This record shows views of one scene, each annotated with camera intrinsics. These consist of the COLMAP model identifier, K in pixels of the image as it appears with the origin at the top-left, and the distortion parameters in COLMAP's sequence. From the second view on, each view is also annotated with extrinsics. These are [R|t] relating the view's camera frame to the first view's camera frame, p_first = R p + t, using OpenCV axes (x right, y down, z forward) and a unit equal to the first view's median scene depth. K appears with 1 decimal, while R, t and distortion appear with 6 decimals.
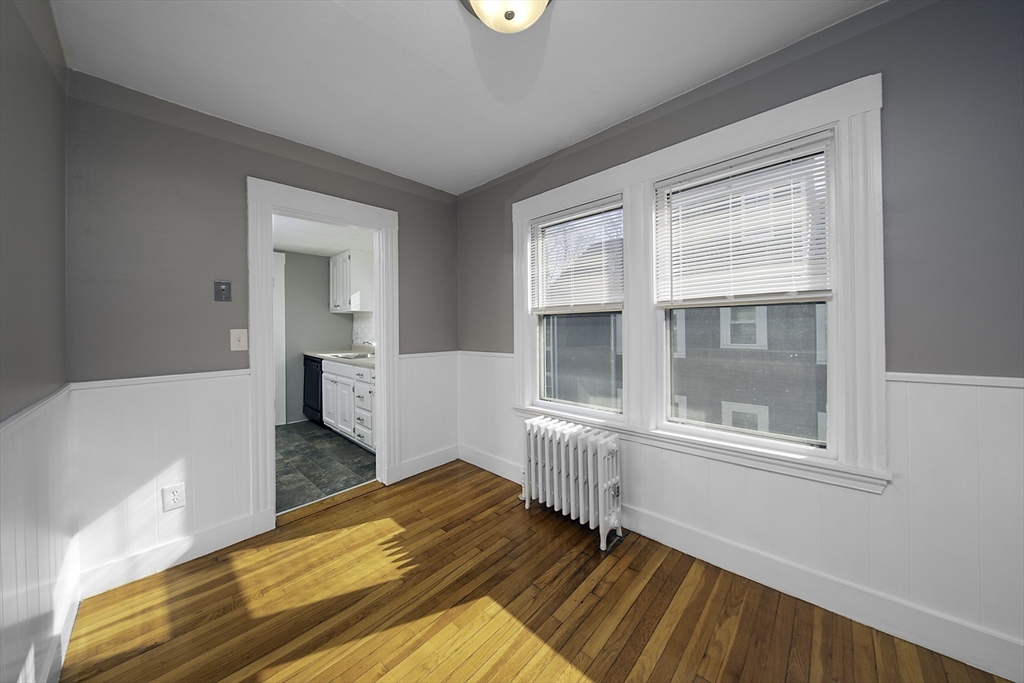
lens RADIAL K [[346.2, 0, 511.2], [0, 346.2, 323.3], [0, 0, 1]] dist [-0.001894, -0.000245]
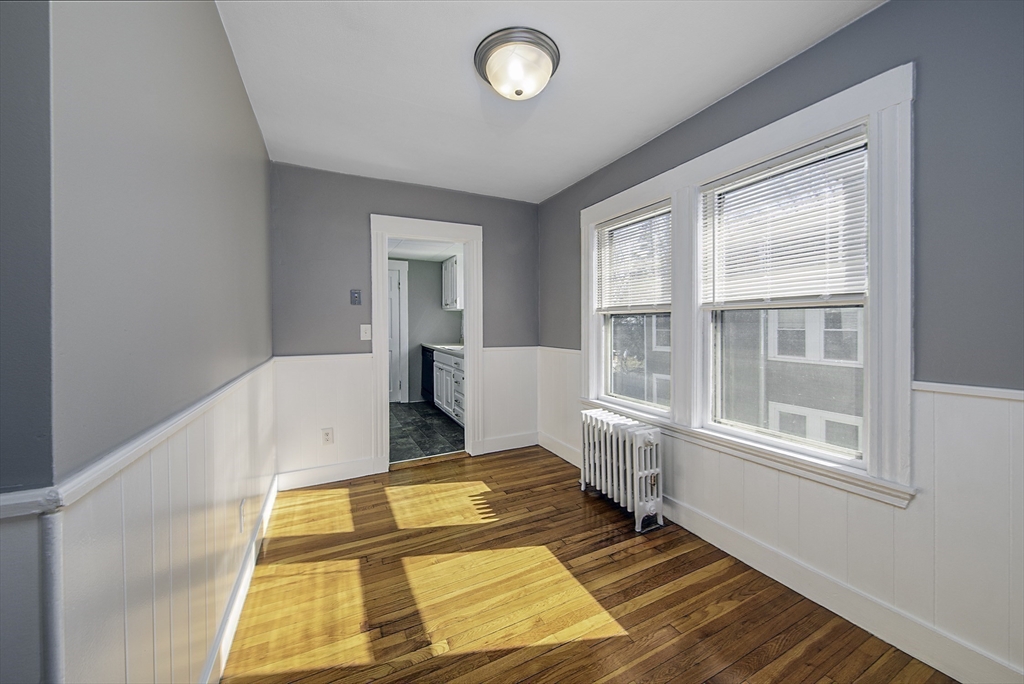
lens RADIAL K [[355.4, 0, 510.0], [0, 355.4, 328.2], [0, 0, 1]] dist [0.001017, 0.000062]
pose [[0.947720, 0.016545, -0.318673, 0.197140], [-0.008840, 0.999633, 0.025610, -0.010326], [0.318980, -0.021454, 0.947519, -0.153947]]
